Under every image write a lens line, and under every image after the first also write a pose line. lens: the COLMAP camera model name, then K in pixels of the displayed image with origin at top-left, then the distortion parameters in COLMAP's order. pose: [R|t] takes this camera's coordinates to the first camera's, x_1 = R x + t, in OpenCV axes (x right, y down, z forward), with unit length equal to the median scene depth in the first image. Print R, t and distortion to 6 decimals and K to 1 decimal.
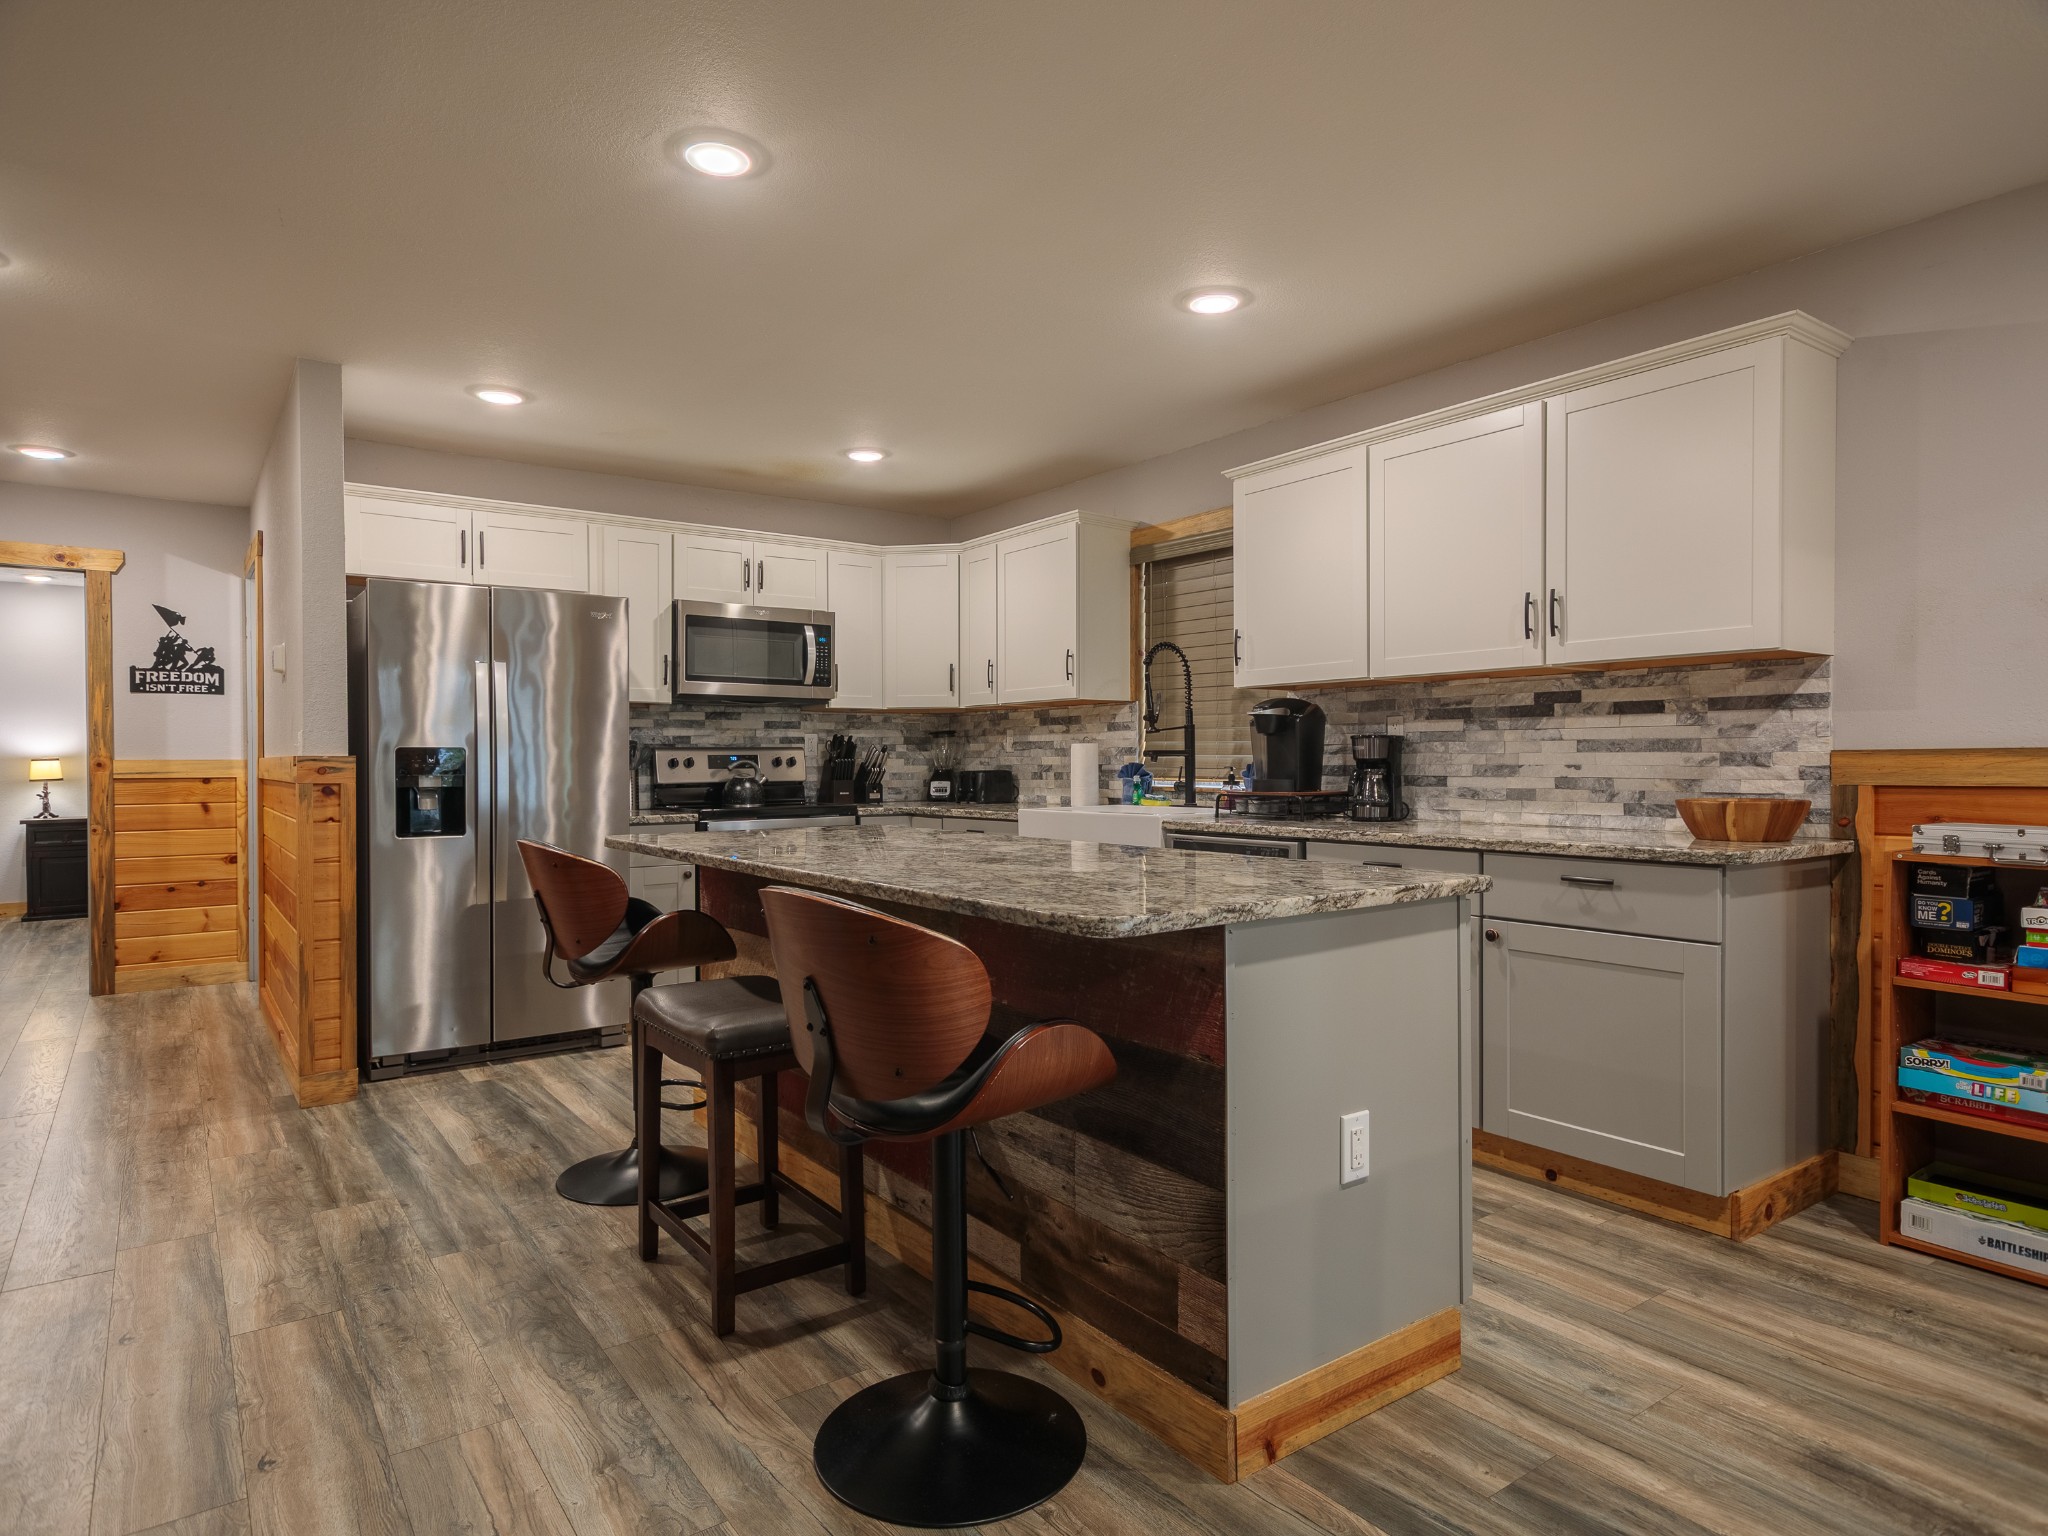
lens RADIAL K [[1207.4, 0, 1016.9], [0, 1207.4, 776.2], [0, 0, 1]] dist [0.037535, 0.004005]
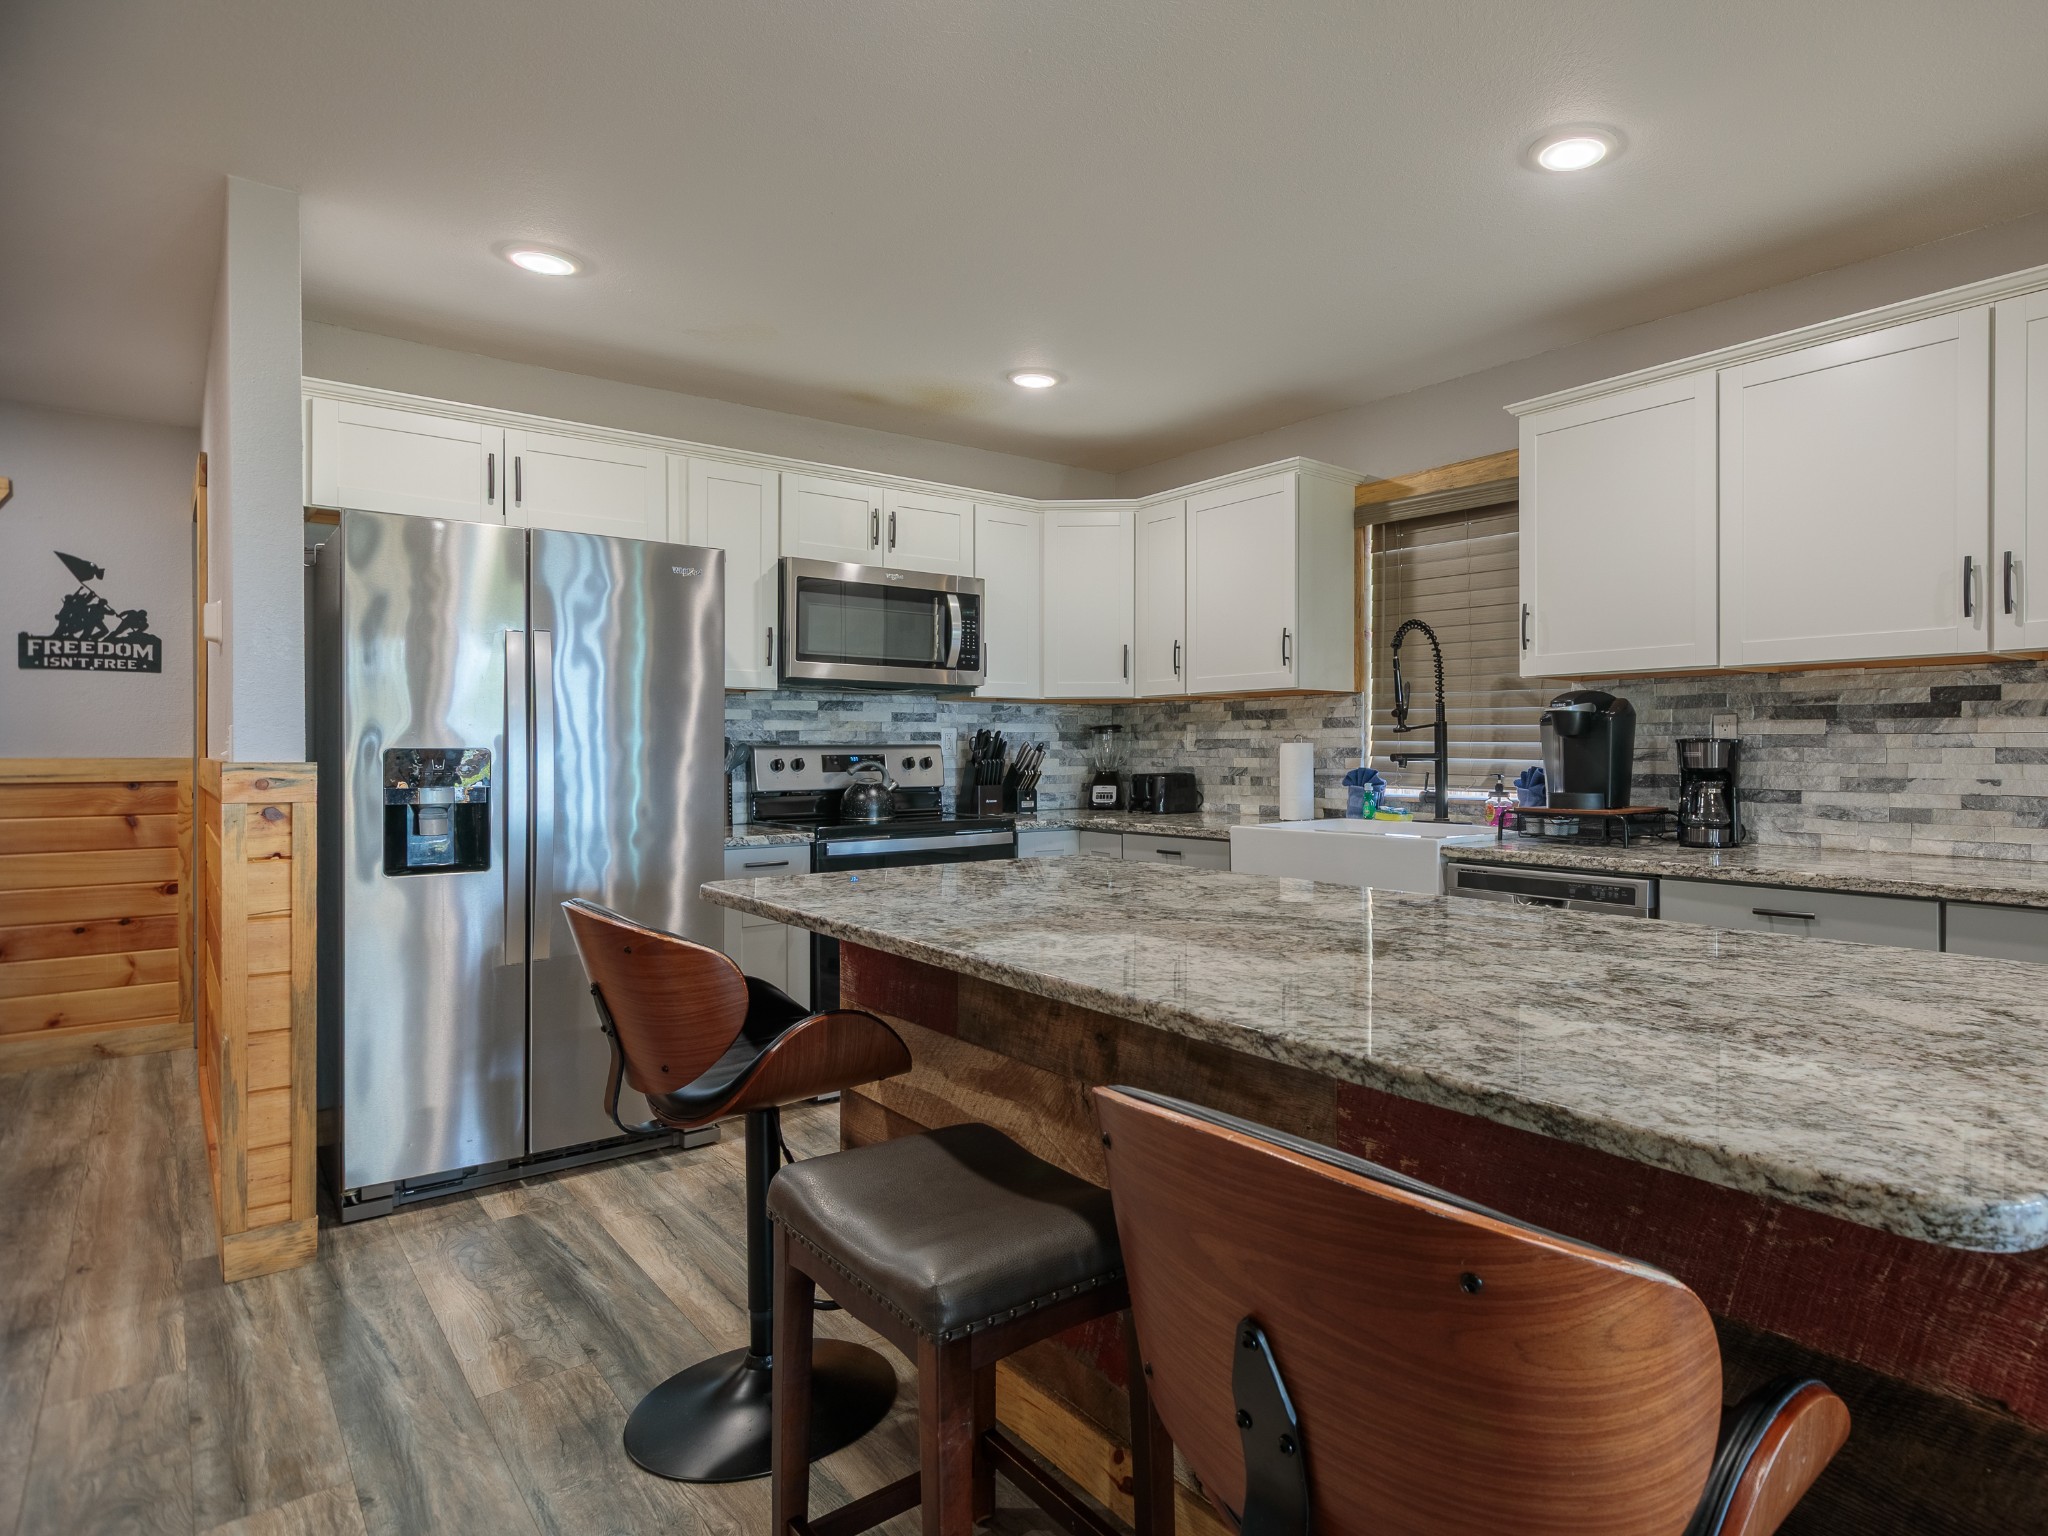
lens RADIAL K [[1154.7, 0, 1217.1], [0, 1154.7, 754.1], [0, 0, 1]] dist [0.022128, -0.001150]
pose [[0.993031, 0.003133, 0.117812, -0.110857], [-0.002363, 0.999975, -0.006677, -0.017150], [-0.117830, 0.006352, 0.993013, 0.273619]]
